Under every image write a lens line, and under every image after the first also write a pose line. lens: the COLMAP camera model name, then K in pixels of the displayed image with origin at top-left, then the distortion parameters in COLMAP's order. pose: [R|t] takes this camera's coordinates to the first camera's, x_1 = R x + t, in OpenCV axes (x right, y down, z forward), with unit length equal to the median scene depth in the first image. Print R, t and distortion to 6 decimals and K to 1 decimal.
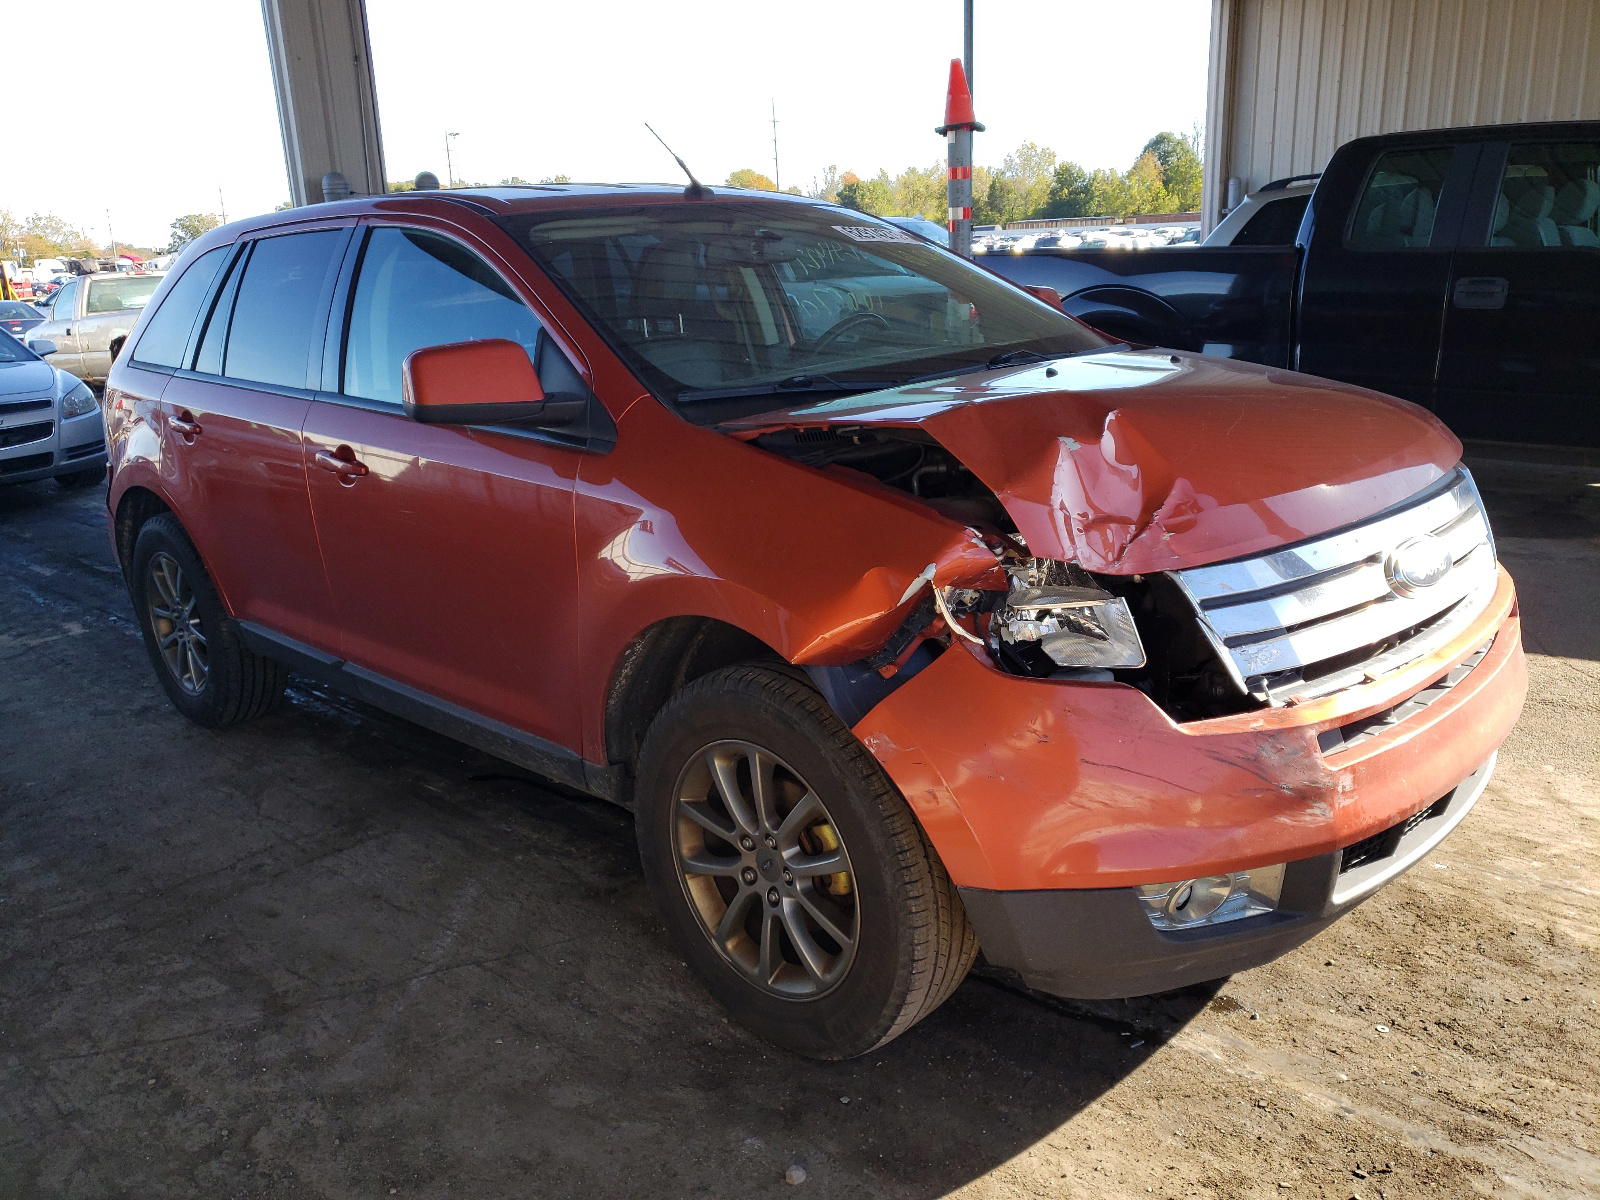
lens RADIAL K [[1244.0, 0, 800.0], [0, 1244.0, 600.0], [0, 0, 1]] dist [0.051113, -0.008051]
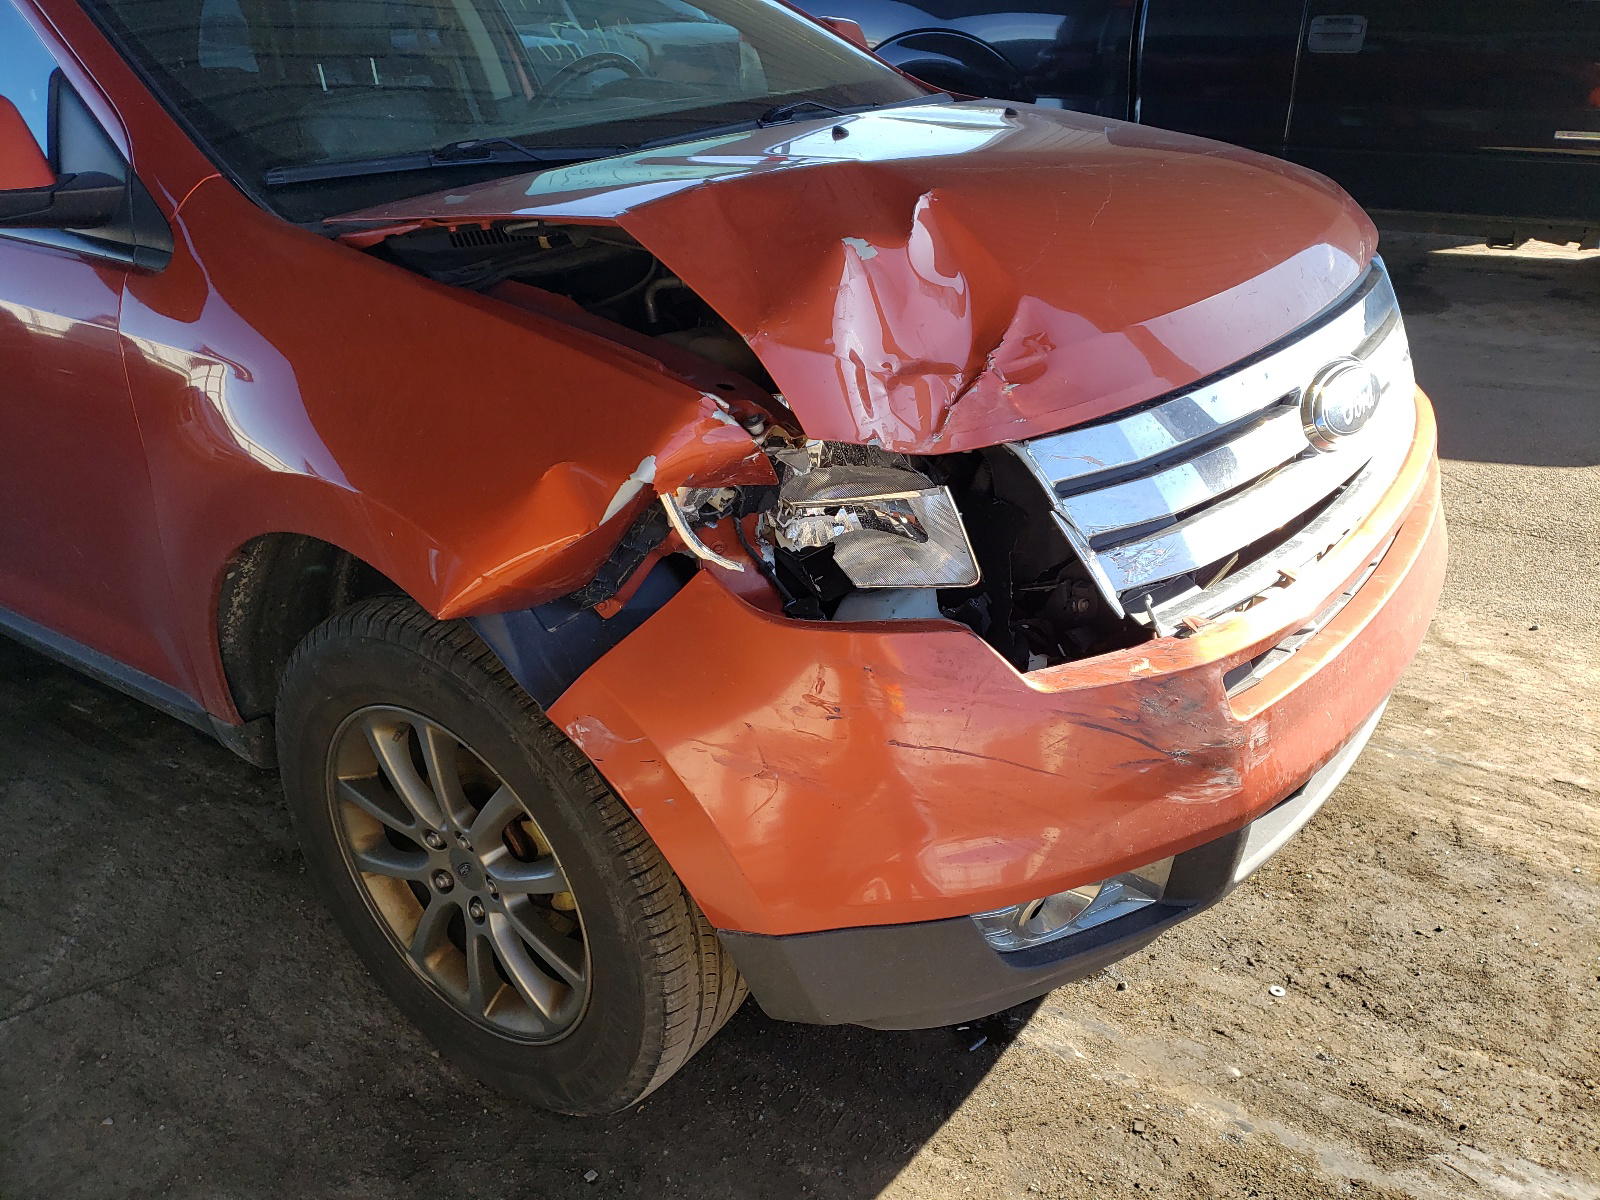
lens RADIAL K [[1313.3, 0, 800.0], [0, 1313.3, 600.0], [0, 0, 1]] dist [0.154693, -0.234542]
pose [[0.989463, -0.060553, 0.131515, 0.074596], [0.039966, 0.987281, 0.153880, -0.047222], [-0.139160, -0.147003, 0.979298, 0.273025]]
